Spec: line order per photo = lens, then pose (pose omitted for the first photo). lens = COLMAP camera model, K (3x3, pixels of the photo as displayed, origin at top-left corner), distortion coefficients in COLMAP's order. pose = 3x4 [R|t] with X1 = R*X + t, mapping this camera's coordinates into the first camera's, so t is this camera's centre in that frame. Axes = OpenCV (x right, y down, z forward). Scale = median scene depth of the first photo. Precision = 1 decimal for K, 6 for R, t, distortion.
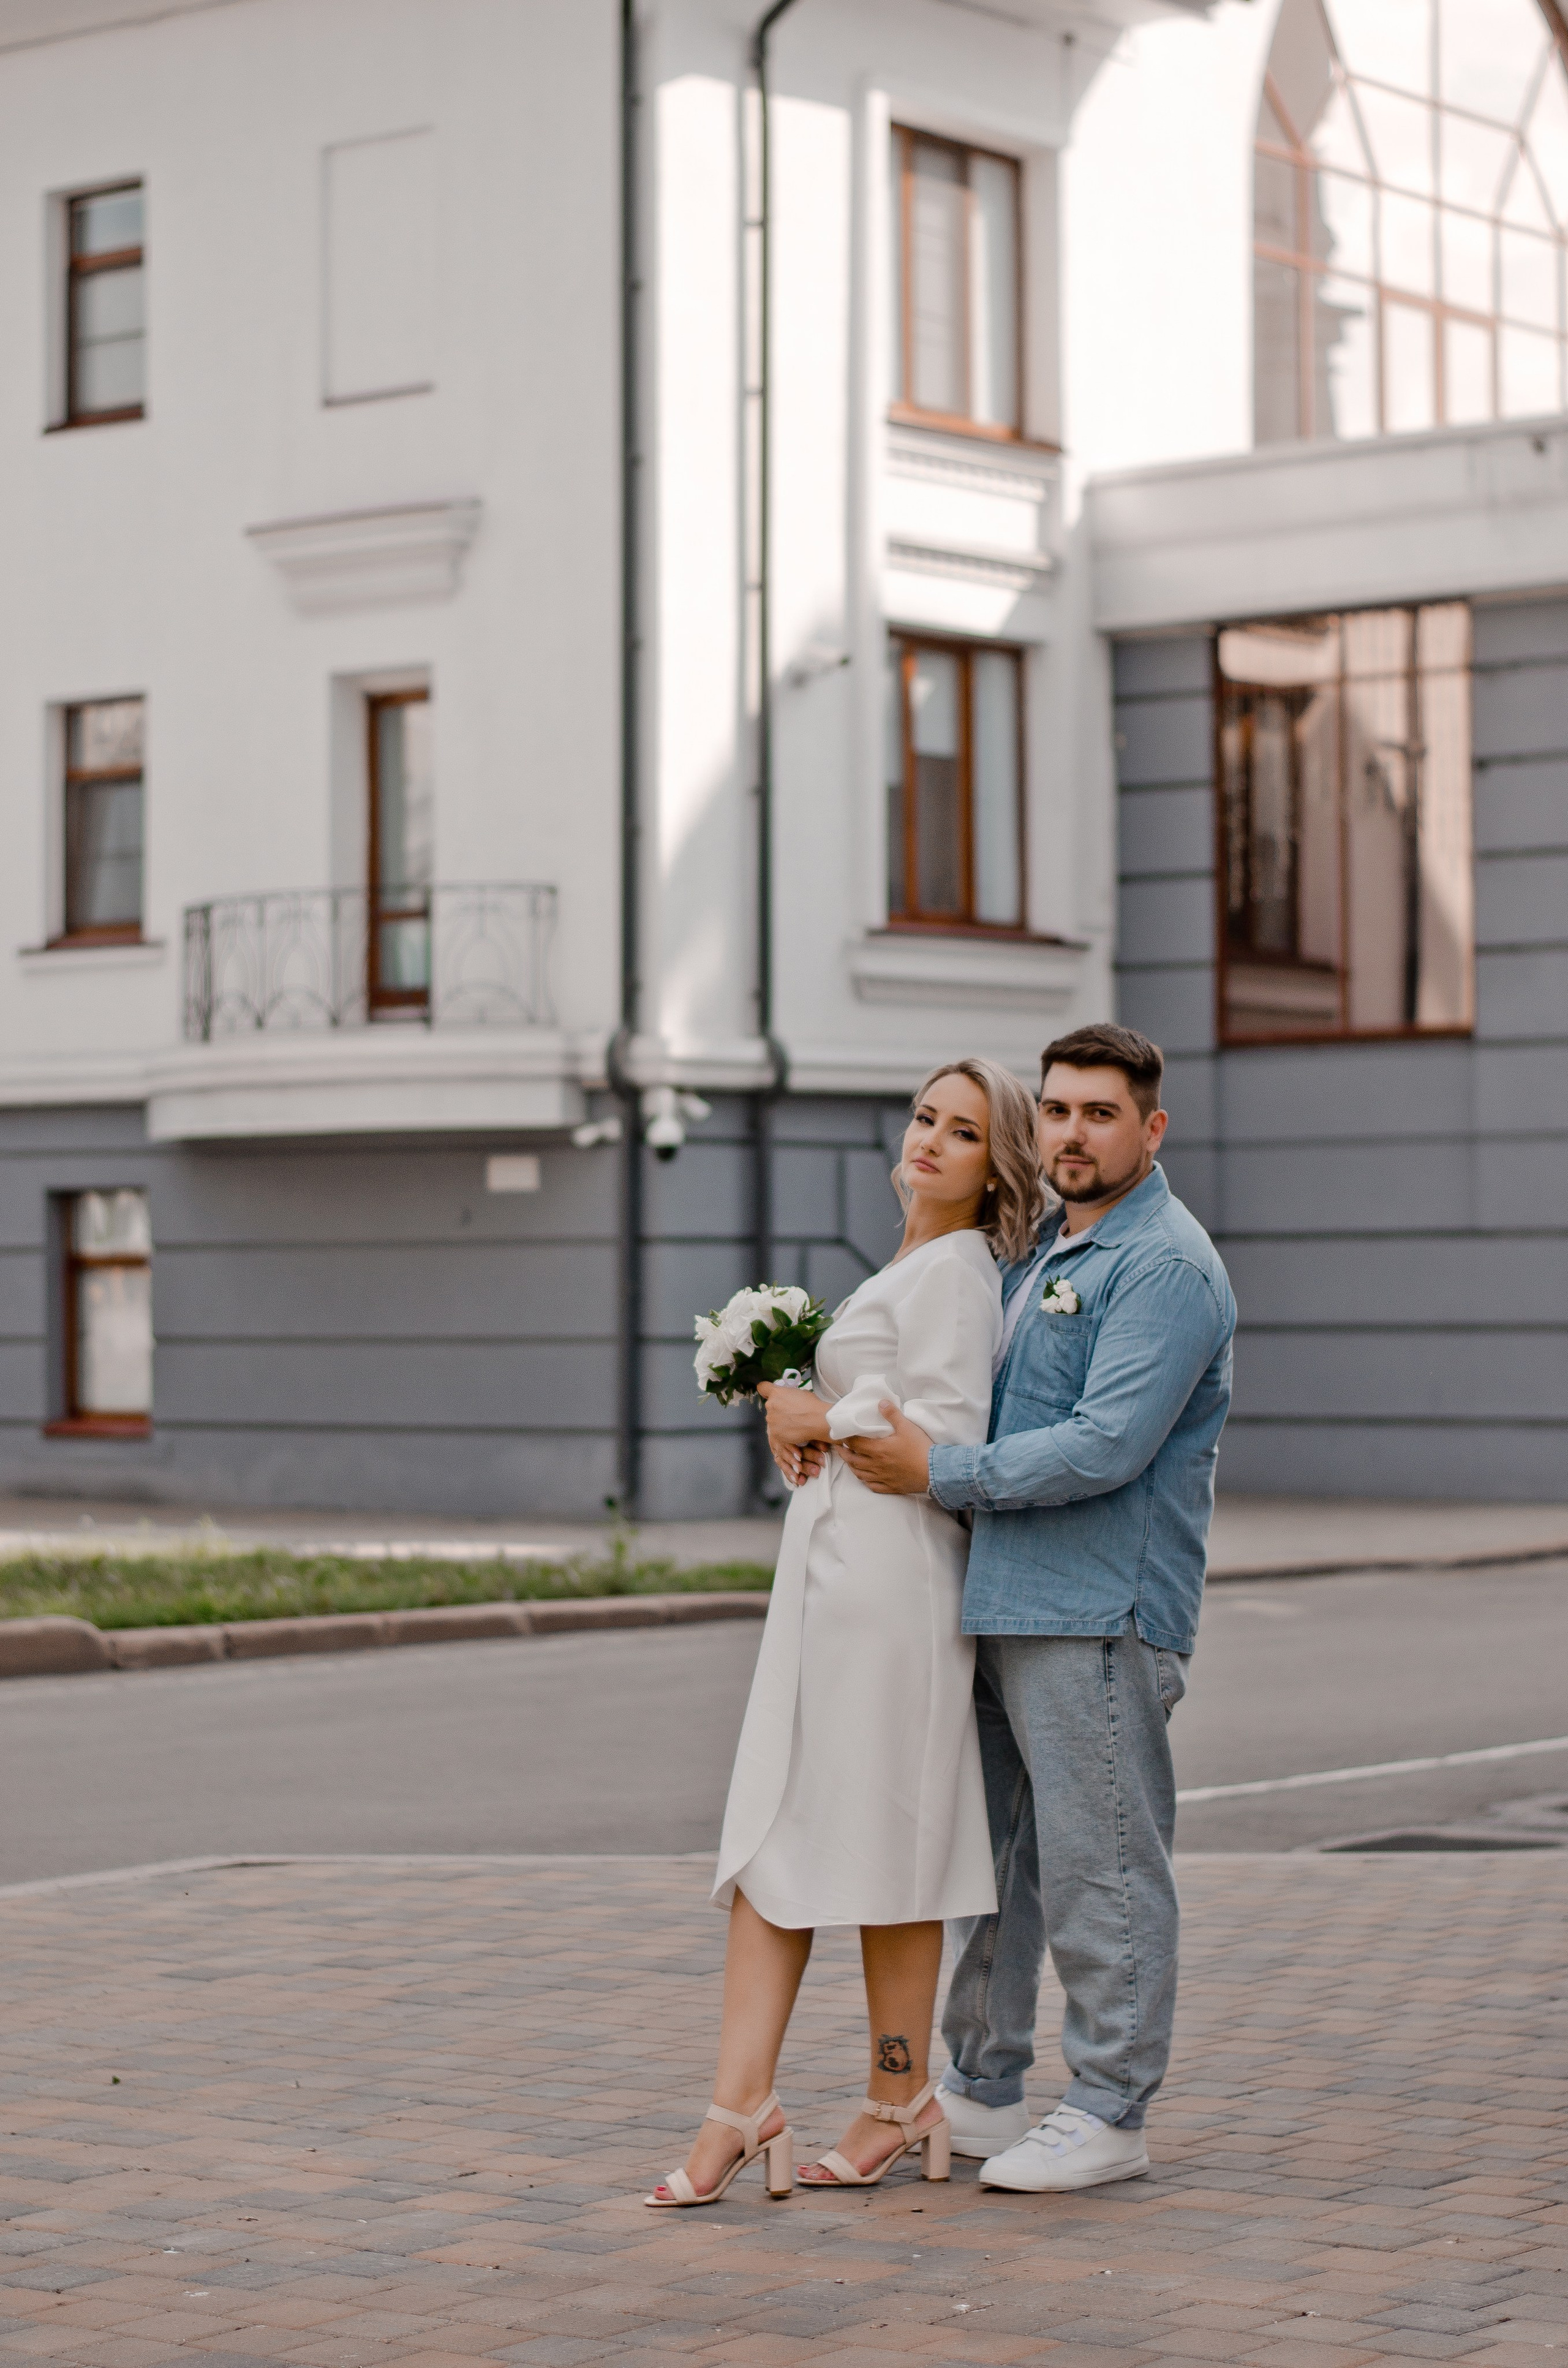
lens RADIAL K [[5525.5, 0, 793.8], [0, 5525.5, 1198.4], [0, 0, 1]] dist [-0.059089, 0.000000]
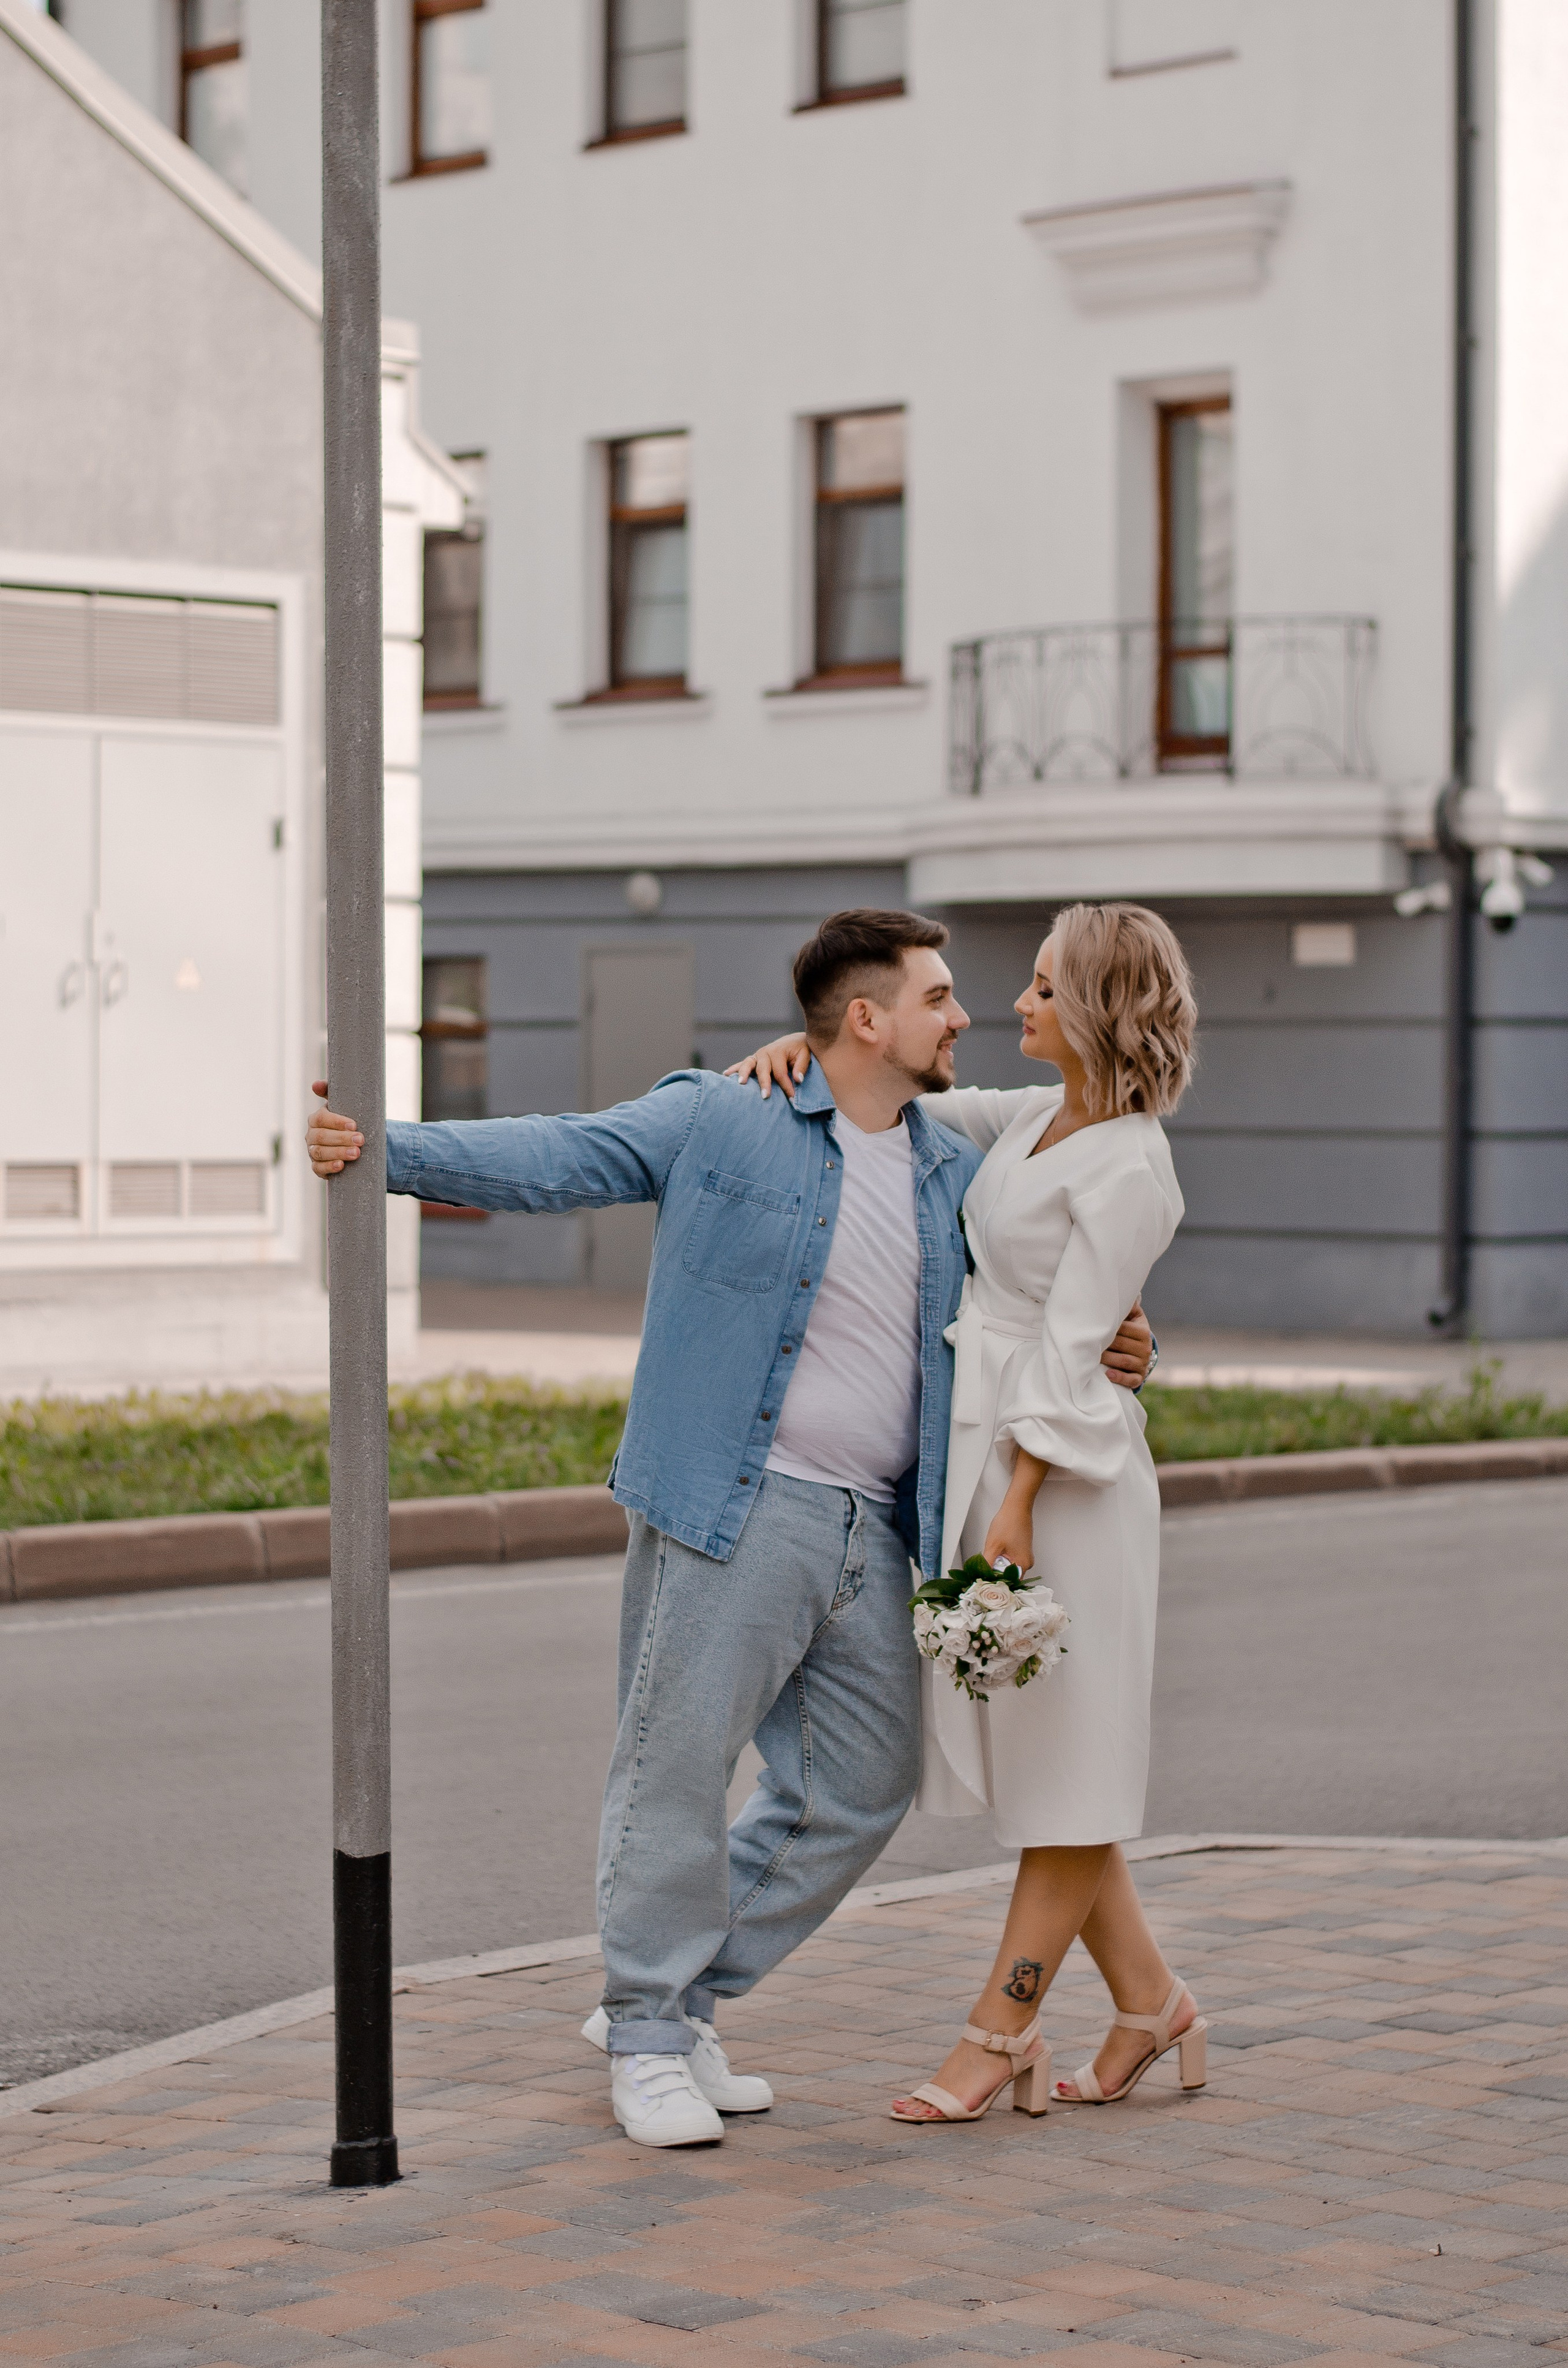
lens RADIAL K [[5525.5, 0, 775.3], [0, 5525.5, 1175.3], [0, 0, 1]] dist [-0.059089, 0.000000]
pose [[0.993656, 0.010177, -0.111998, -0.038940], [-0.005501, 0.999103, 0.041976, -0.004273], [0.112325, -0.041093, 0.992821, 0.110367]]
